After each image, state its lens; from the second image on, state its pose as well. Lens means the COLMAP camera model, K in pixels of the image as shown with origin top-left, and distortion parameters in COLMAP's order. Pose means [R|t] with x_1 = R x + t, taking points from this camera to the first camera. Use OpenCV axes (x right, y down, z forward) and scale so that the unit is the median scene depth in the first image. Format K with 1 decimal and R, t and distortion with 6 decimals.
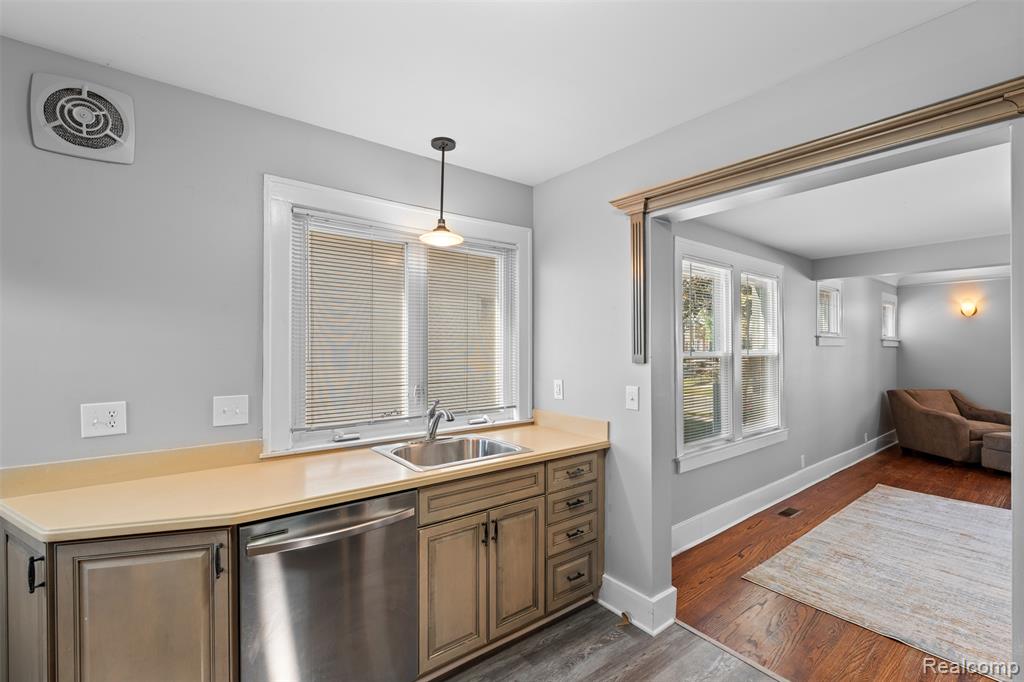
lens RADIAL K [[451.6, 0, 512.0], [0, 451.6, 341.0], [0, 0, 1]] dist [-0.001045, -0.000210]
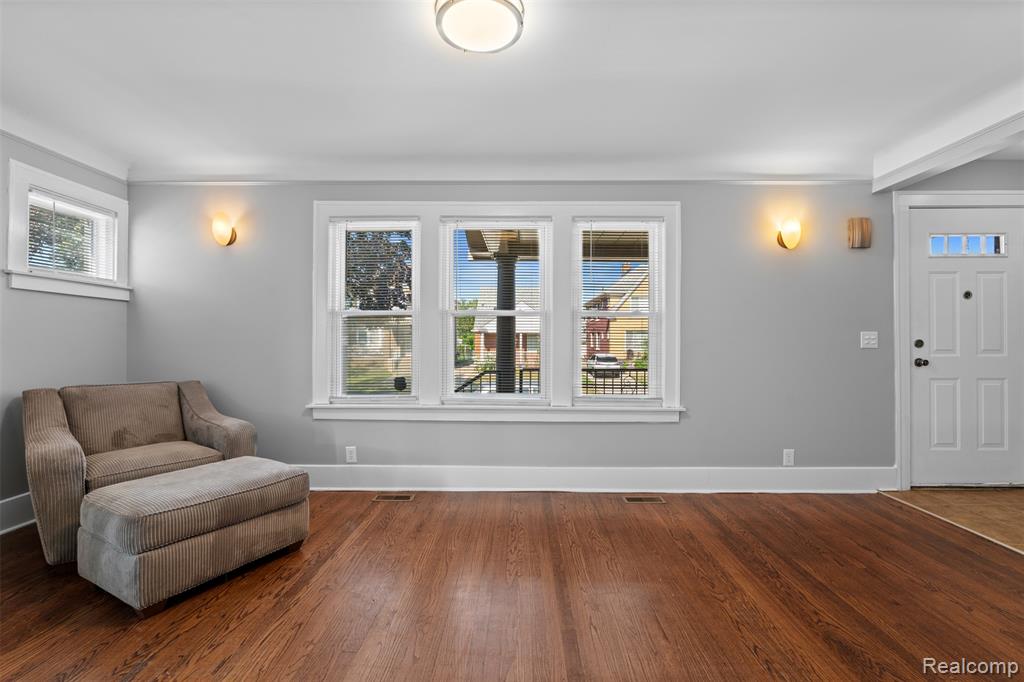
lens RADIAL K [[454.0, 0, 512.0], [0, 454.0, 341.0], [0, 0, 1]] dist [-0.001989, 0.000091]
pose [[0.625000, 0.005491, 0.780606, 0.943456], [-0.017868, 0.999814, 0.007274, 0.060121], [-0.780421, -0.018494, 0.624981, 0.442511]]
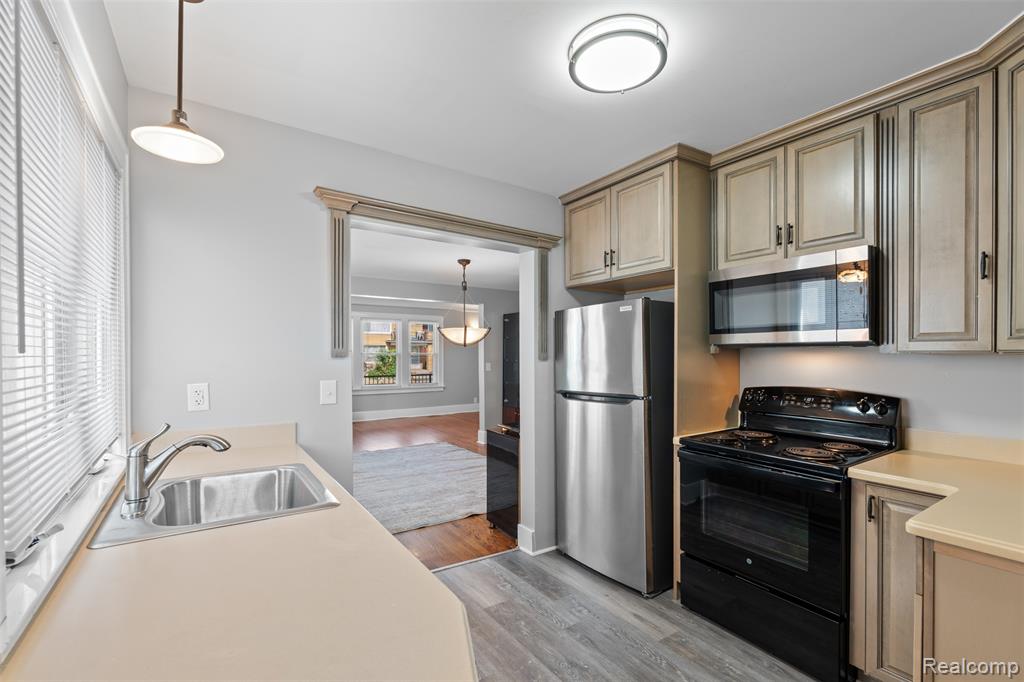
lens RADIAL K [[461.3, 0, 509.5], [0, 461.3, 347.7], [0, 0, 1]] dist [-0.000950, -0.000079]
pose [[0.072160, 0.014279, 0.997291, -0.325379], [-0.016385, 0.999780, -0.013129, 0.016020], [-0.997258, -0.015394, 0.072378, 0.242903]]
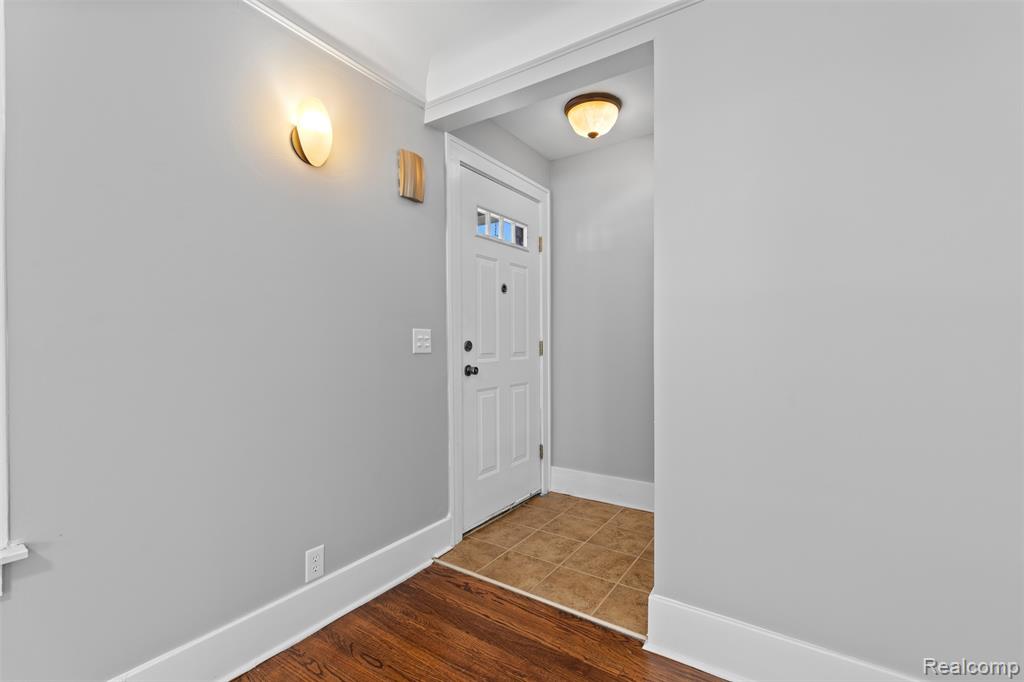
lens RADIAL K [[461.3, 0, 509.5], [0, 461.3, 347.7], [0, 0, 1]] dist [-0.000950, -0.000079]
pose [[-0.294358, -0.000756, 0.955695, 1.324213], [-0.011034, 0.999936, -0.002607, 0.060940], [-0.955631, -0.011313, -0.294348, 0.500094]]
